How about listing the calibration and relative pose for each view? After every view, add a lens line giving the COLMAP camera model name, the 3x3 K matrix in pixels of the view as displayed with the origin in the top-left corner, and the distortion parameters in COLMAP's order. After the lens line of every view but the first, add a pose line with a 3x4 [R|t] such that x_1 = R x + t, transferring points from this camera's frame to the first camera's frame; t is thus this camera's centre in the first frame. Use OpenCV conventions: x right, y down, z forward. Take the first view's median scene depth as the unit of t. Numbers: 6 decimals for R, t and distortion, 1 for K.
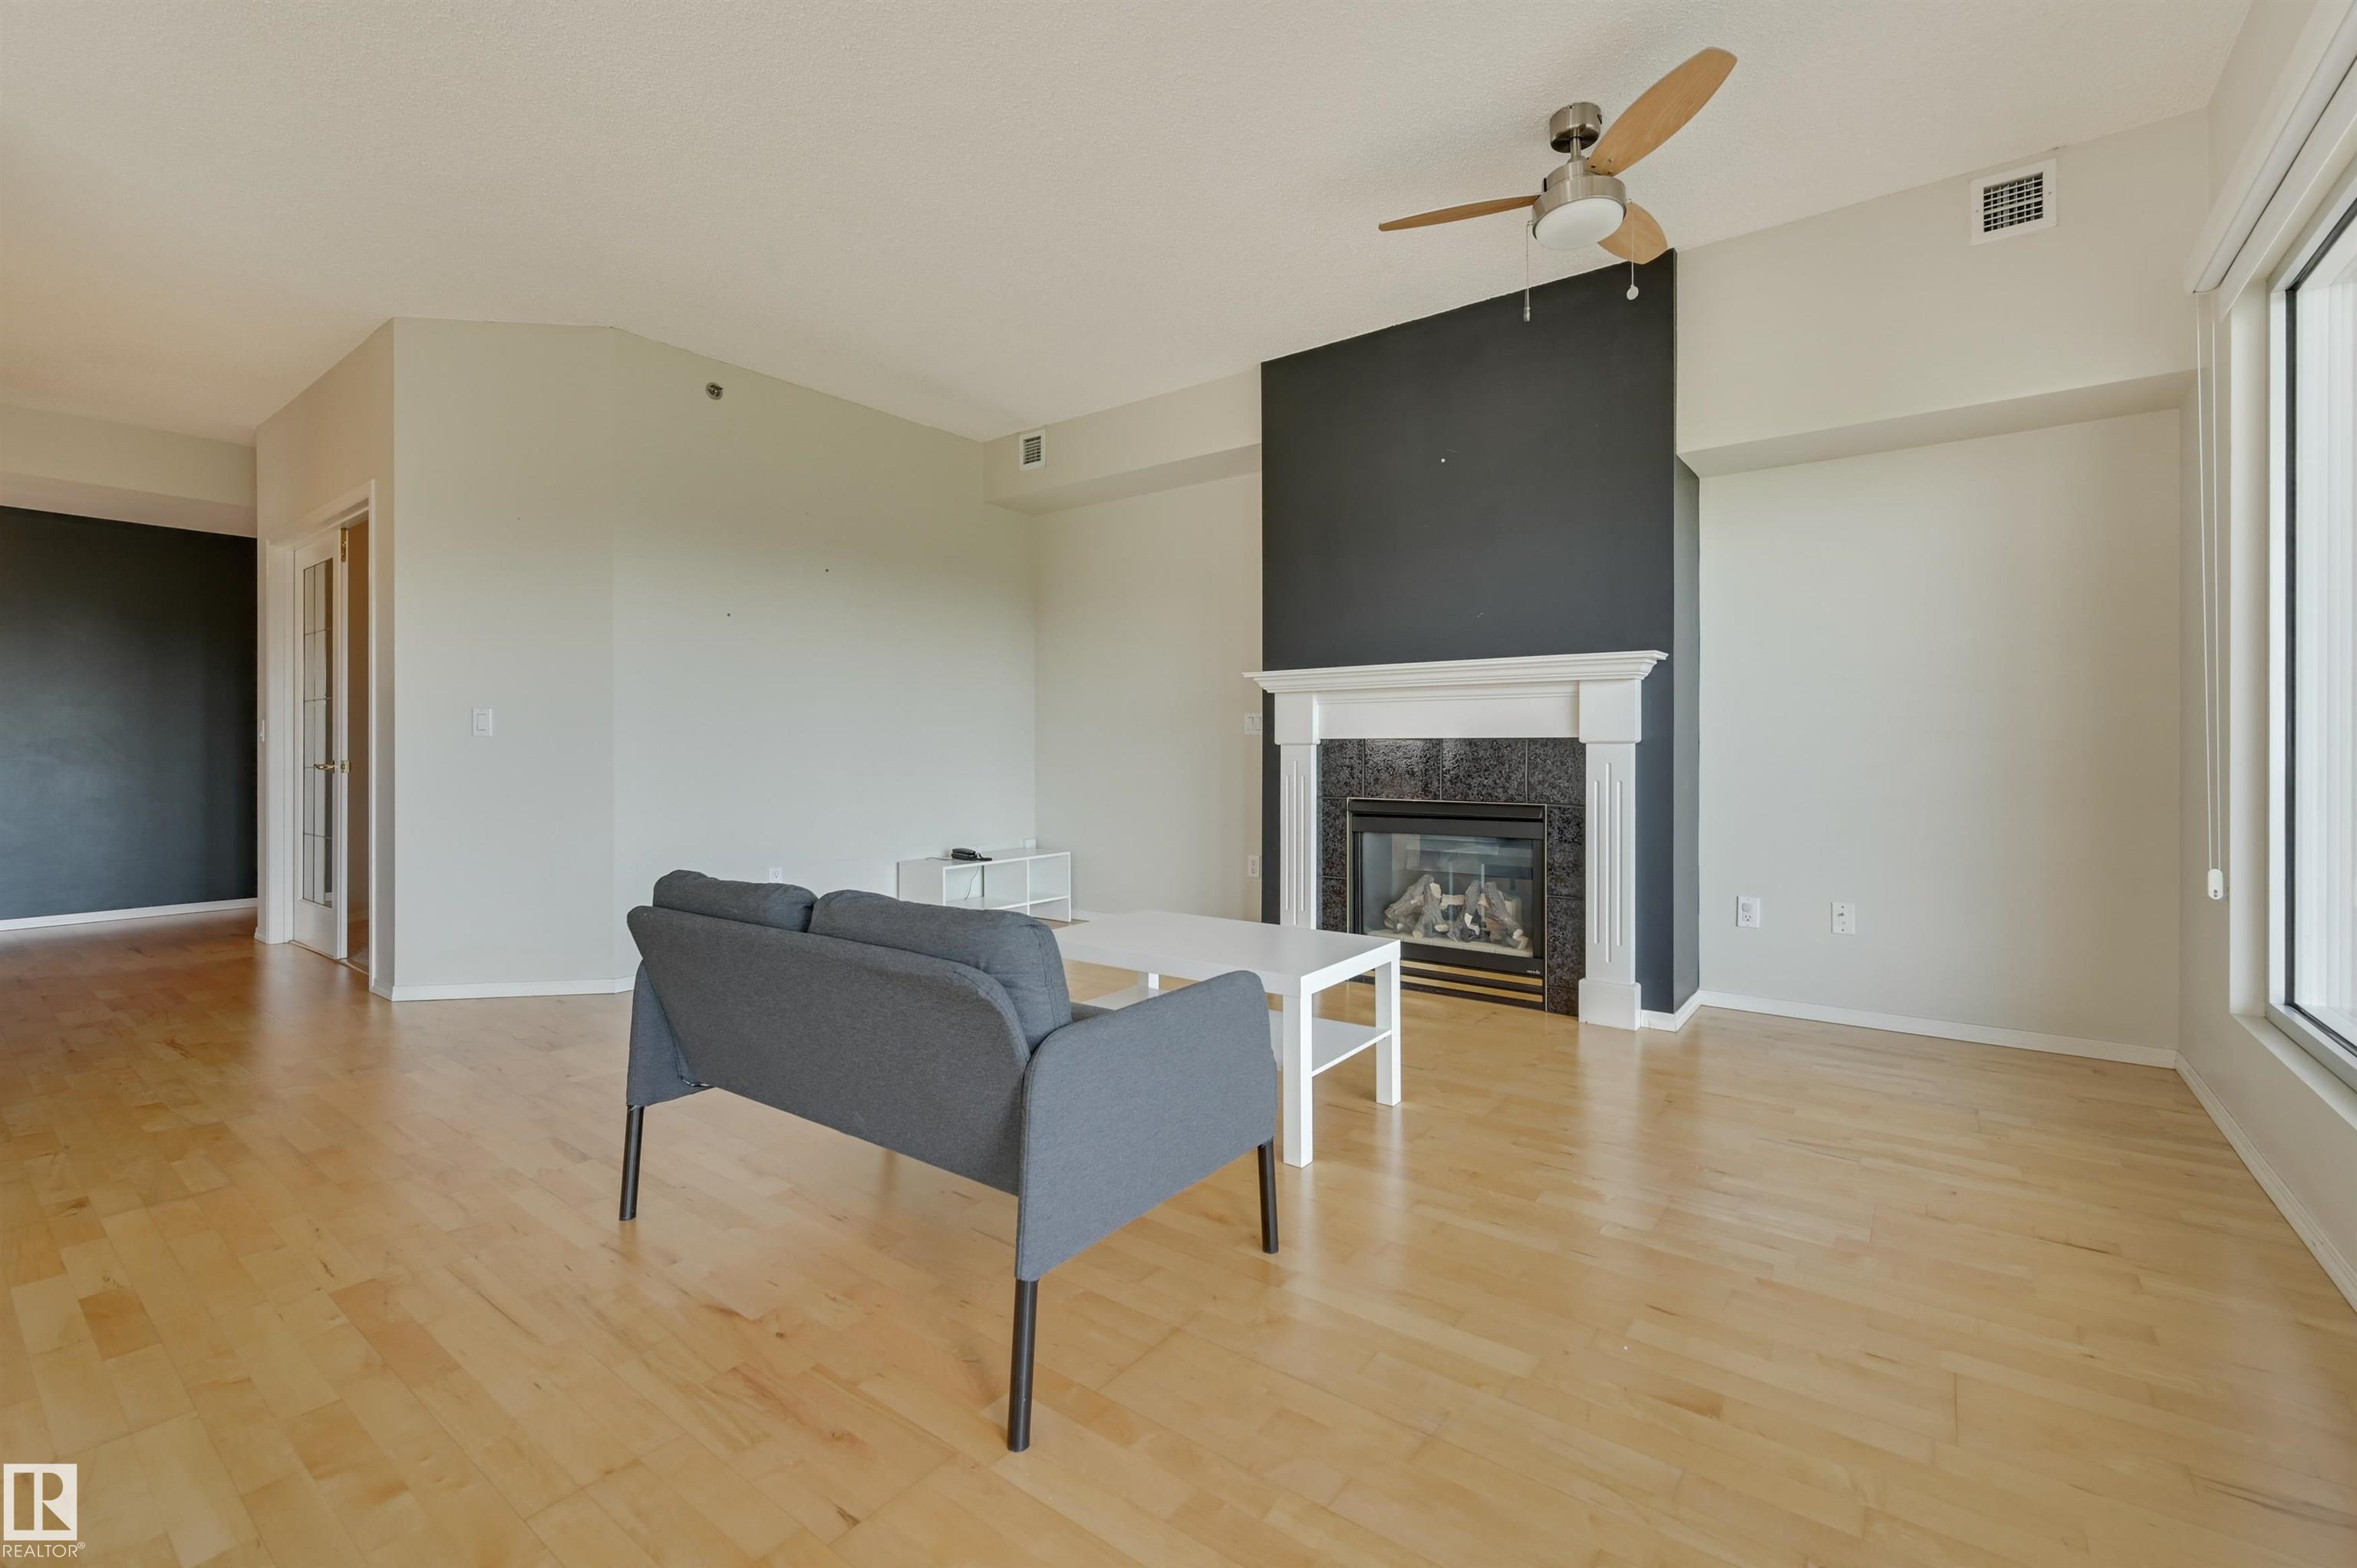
lens RADIAL K [[970.8, 0, 1192.0], [0, 970.8, 746.8], [0, 0, 1]] dist [0.008601, 0.000005]
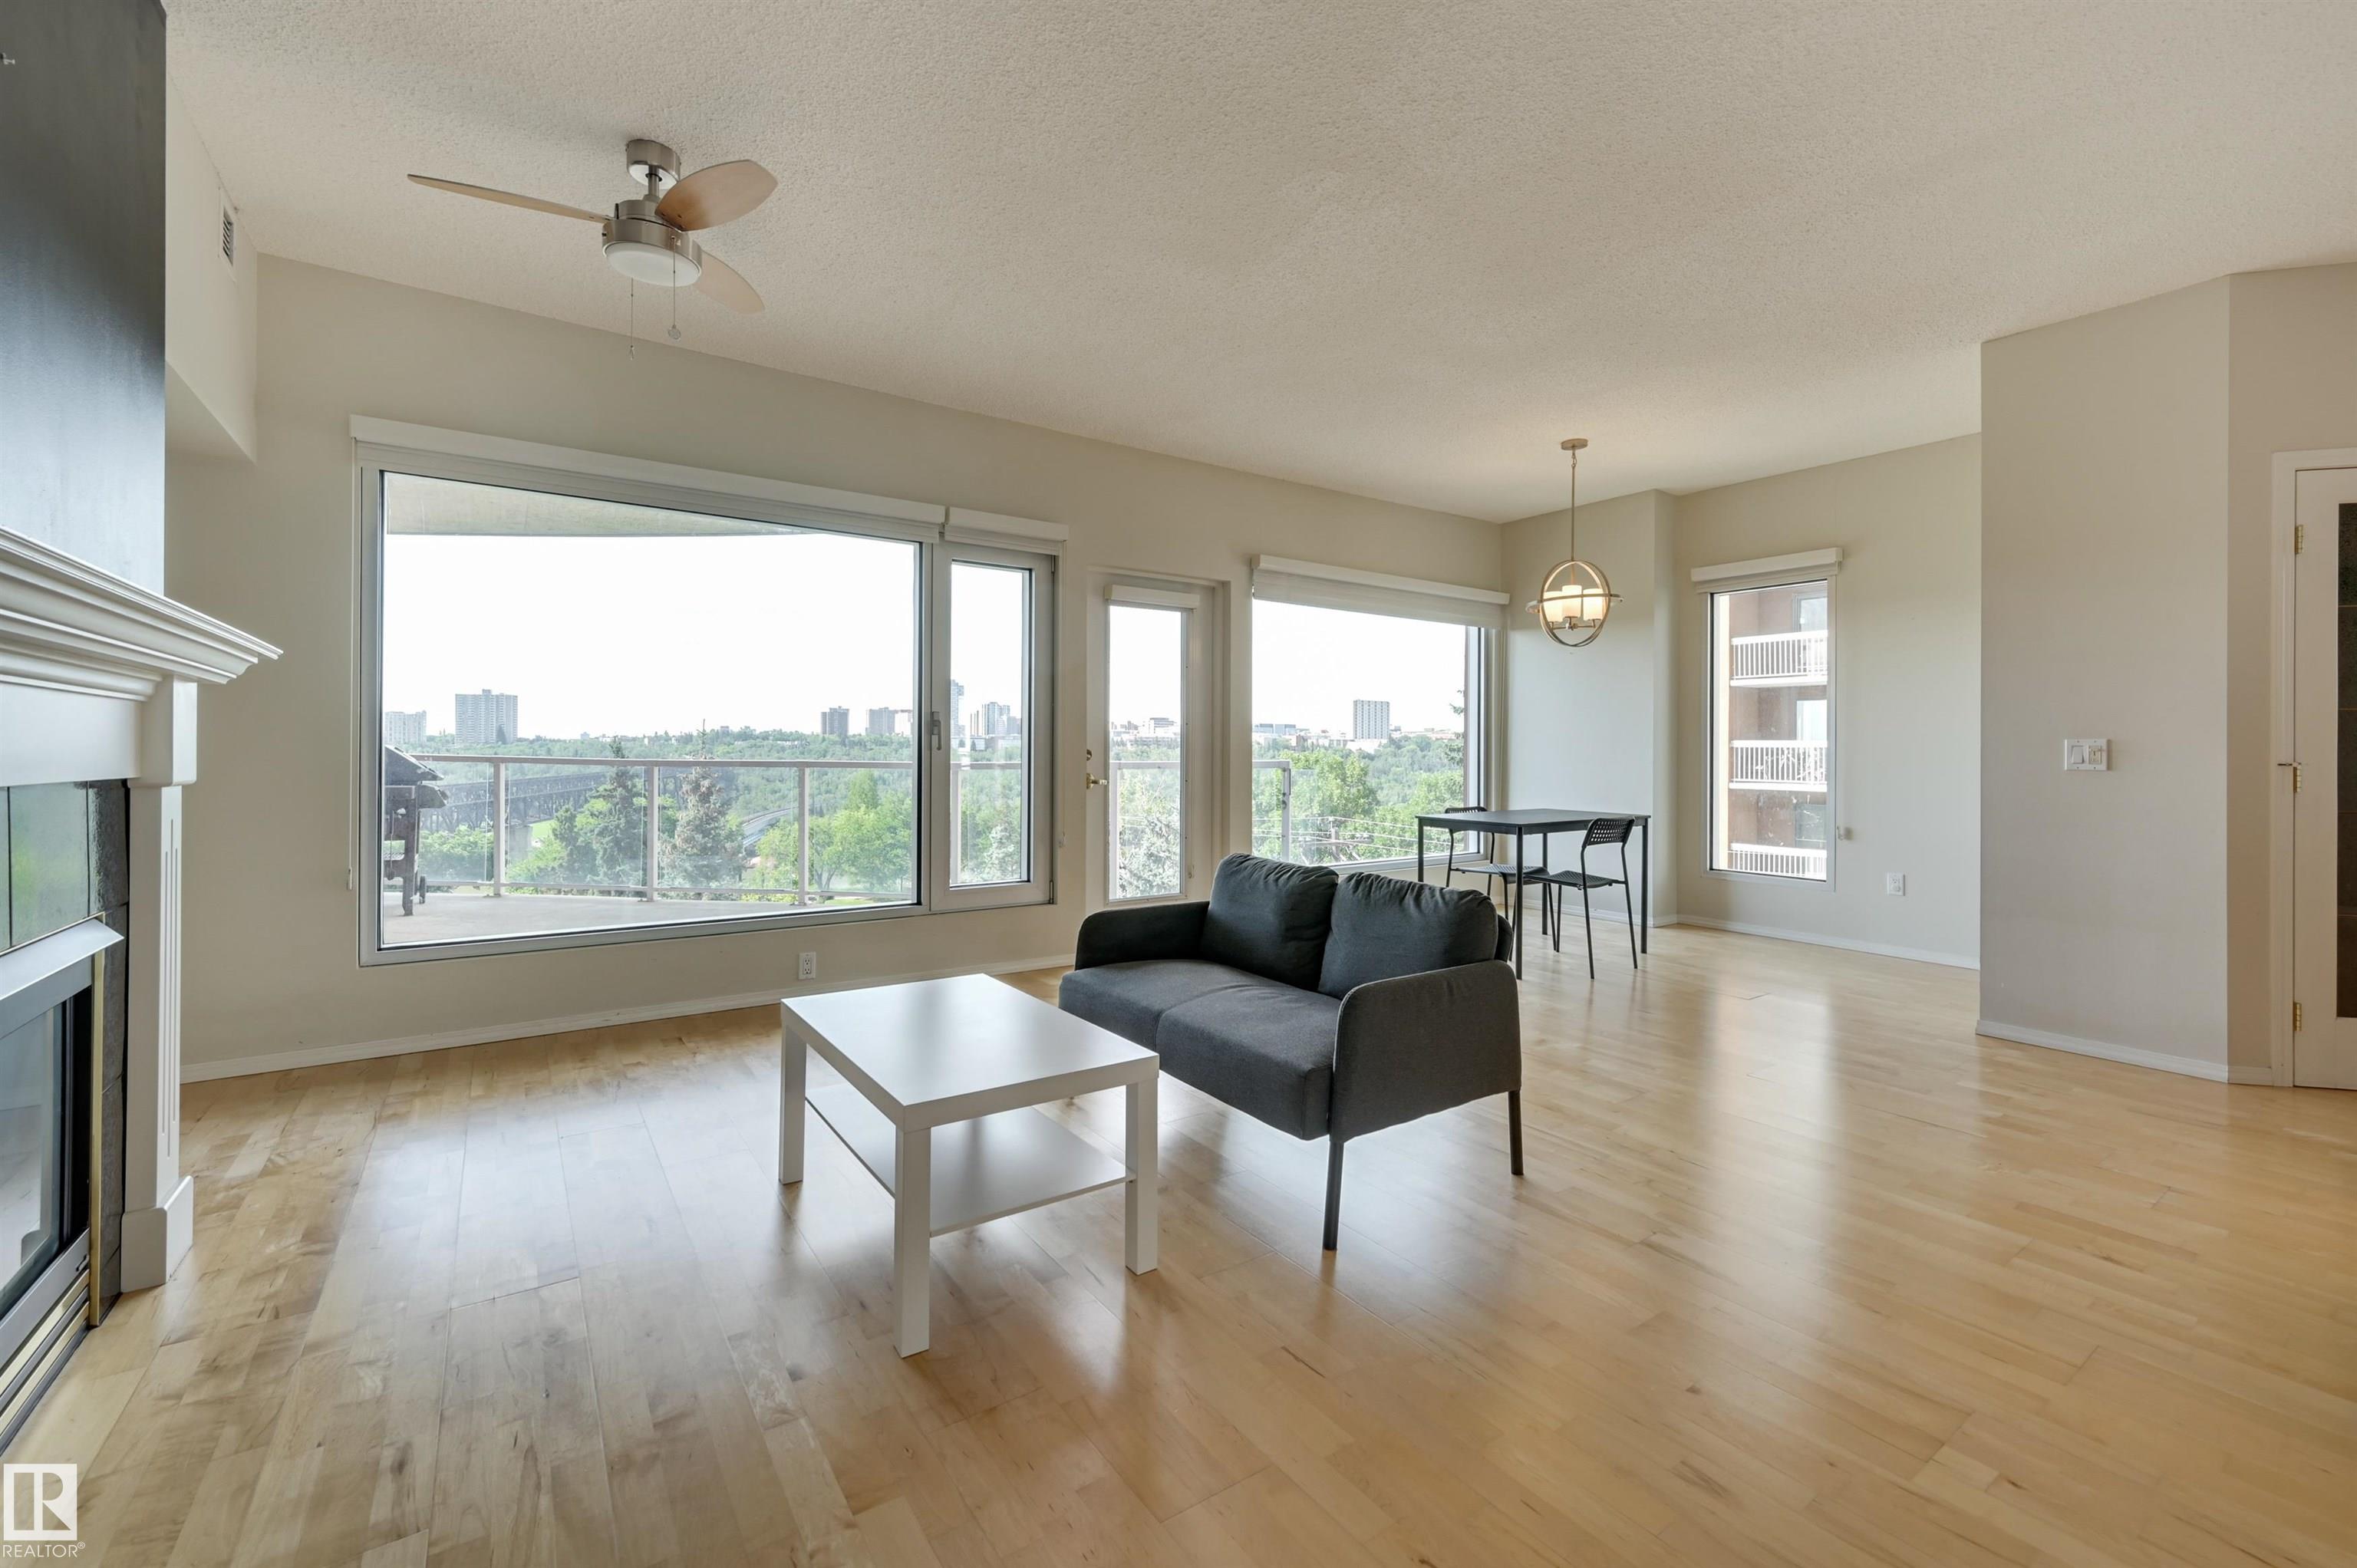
lens RADIAL K [[970.8, 0, 1192.0], [0, 970.8, 746.8], [0, 0, 1]] dist [0.008601, 0.000005]
pose [[-0.944775, 0.000622, 0.327720, -0.312651], [-0.001258, 0.999984, -0.005523, -0.022007], [-0.327718, -0.005631, -0.944759, 1.208934]]
